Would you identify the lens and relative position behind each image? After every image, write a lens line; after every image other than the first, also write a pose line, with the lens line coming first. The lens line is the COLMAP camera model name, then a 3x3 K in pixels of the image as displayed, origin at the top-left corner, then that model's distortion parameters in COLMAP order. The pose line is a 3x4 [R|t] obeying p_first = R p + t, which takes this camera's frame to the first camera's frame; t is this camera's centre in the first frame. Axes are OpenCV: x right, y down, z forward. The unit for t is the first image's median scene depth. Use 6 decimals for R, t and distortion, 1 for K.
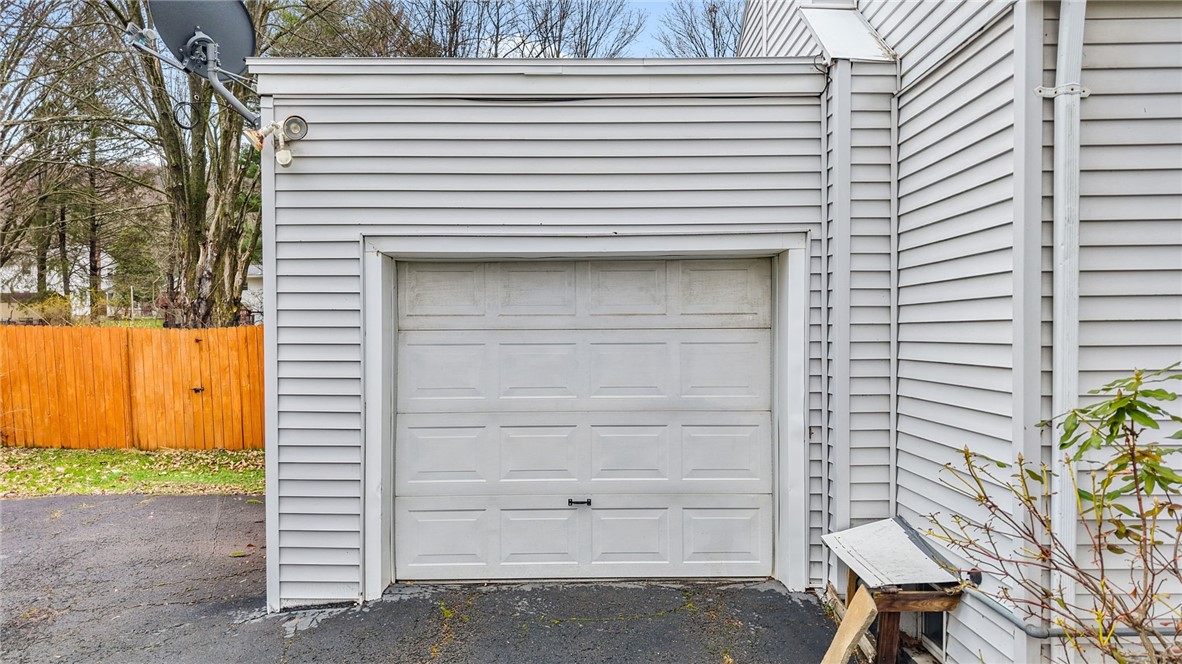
lens RADIAL K [[816.9, 0, 591.0], [0, 816.9, 332.0], [0, 0, 1]] dist [0.000471, -0.000962]
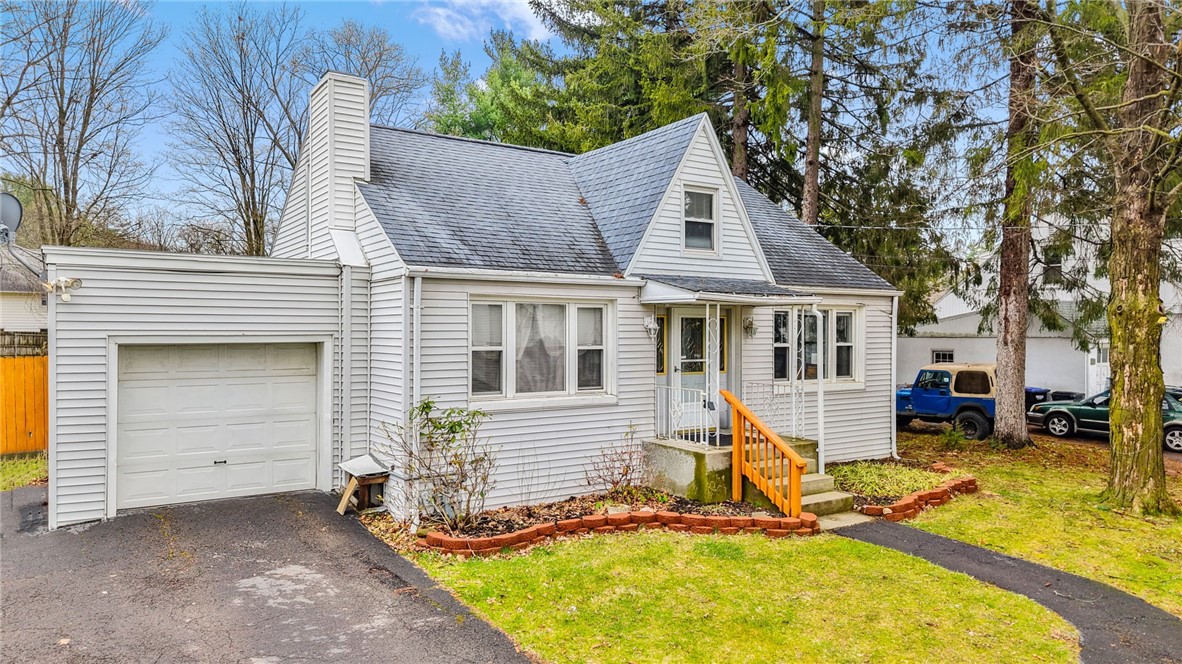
lens RADIAL K [[816.9, 0, 591.0], [0, 816.9, 332.0], [0, 0, 1]] dist [0.000471, -0.000962]
pose [[0.843873, 0.004281, 0.536527, -0.352577], [-0.001001, 0.999979, -0.006406, -0.114257], [-0.536543, 0.004869, 0.843859, -1.321436]]
